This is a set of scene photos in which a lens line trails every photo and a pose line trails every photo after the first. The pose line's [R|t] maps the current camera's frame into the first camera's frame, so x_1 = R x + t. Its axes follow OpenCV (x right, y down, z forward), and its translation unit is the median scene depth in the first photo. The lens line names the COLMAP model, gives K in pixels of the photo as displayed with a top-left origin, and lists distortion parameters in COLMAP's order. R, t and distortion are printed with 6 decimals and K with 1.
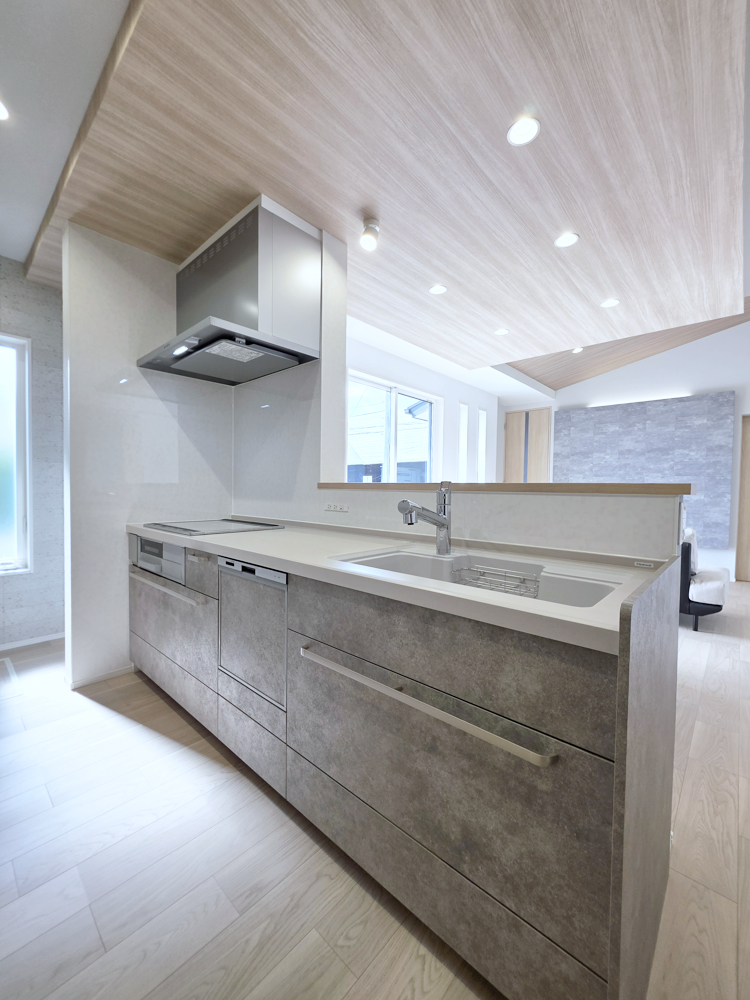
lens RADIAL K [[404.3, 0, 370.7], [0, 404.3, 503.7], [0, 0, 1]] dist [-0.001544, 0.001488]
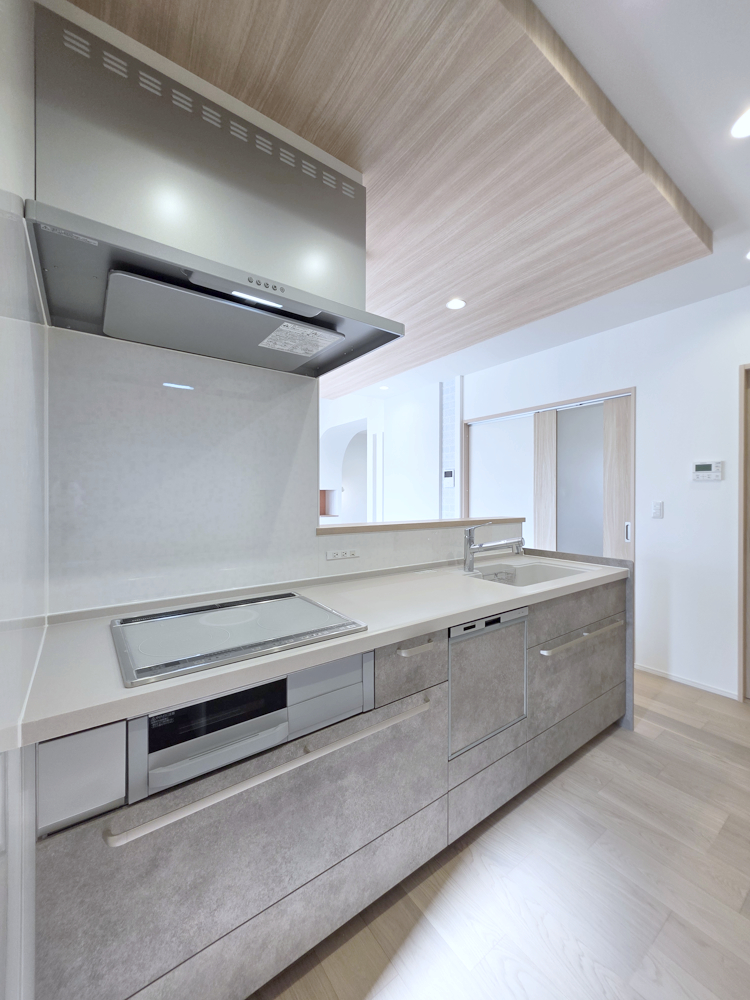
lens RADIAL K [[404.3, 0, 381.8], [0, 404.3, 499.8], [0, 0, 1]] dist [-0.001544, 0.001488]
pose [[0.177801, -0.024629, 0.983758, -1.082371], [0.037686, 0.999124, 0.018203, -0.141863], [-0.983345, 0.033837, 0.178573, 0.858564]]
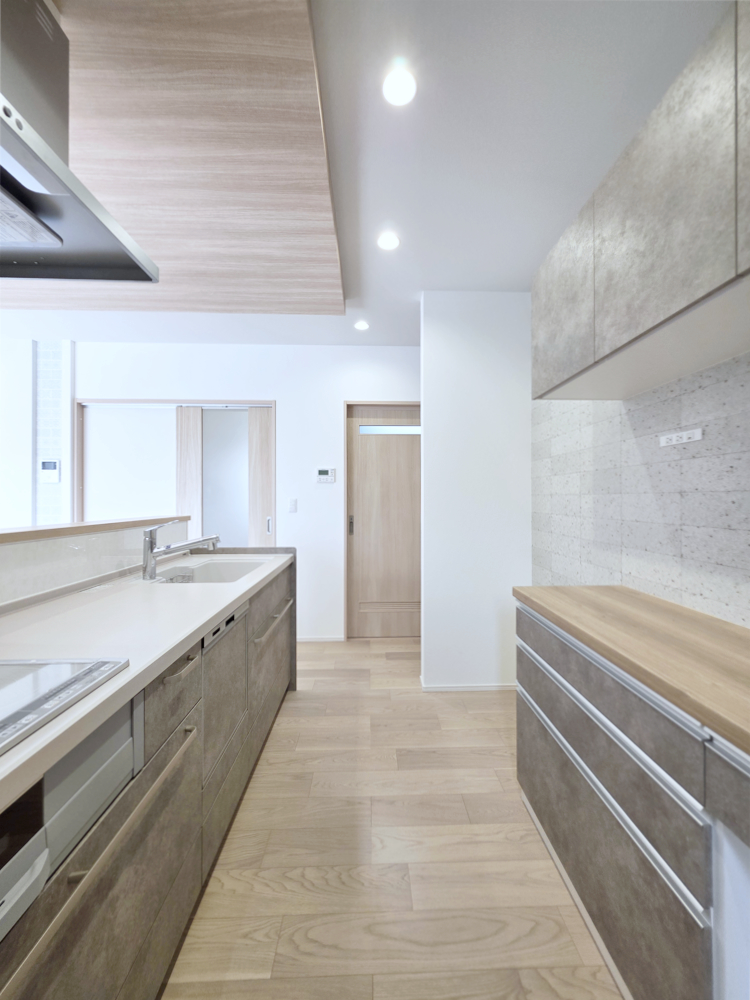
lens RADIAL K [[404.3, 0, 382.6], [0, 404.3, 500.4], [0, 0, 1]] dist [-0.001544, 0.001488]
pose [[-0.711731, -0.018255, 0.702215, -0.993693], [0.015067, 0.999036, 0.041243, -0.130663], [-0.702290, 0.039934, -0.710770, 1.132028]]
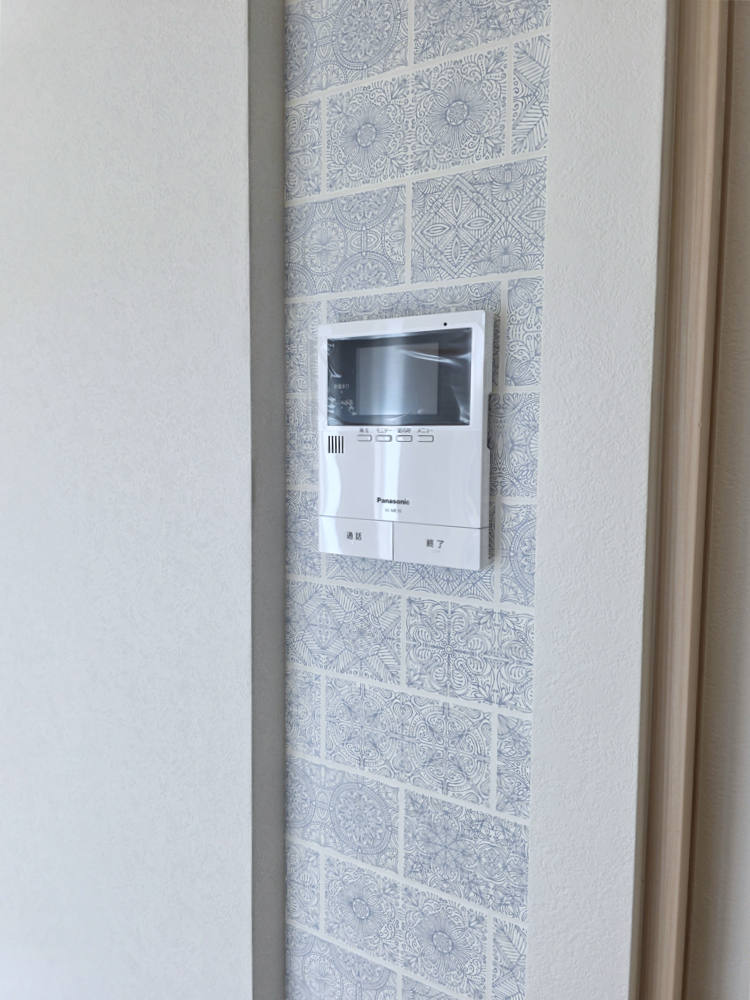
lens RADIAL K [[668.9, 0, 375.3], [0, 668.9, 499.1], [0, 0, 1]] dist [-0.028529, -0.003546]
pose [[-0.227434, -0.095536, 0.969096, 1.050040], [0.024841, 0.994283, 0.103849, -0.212001], [-0.973477, 0.047692, -0.223761, 0.962441]]
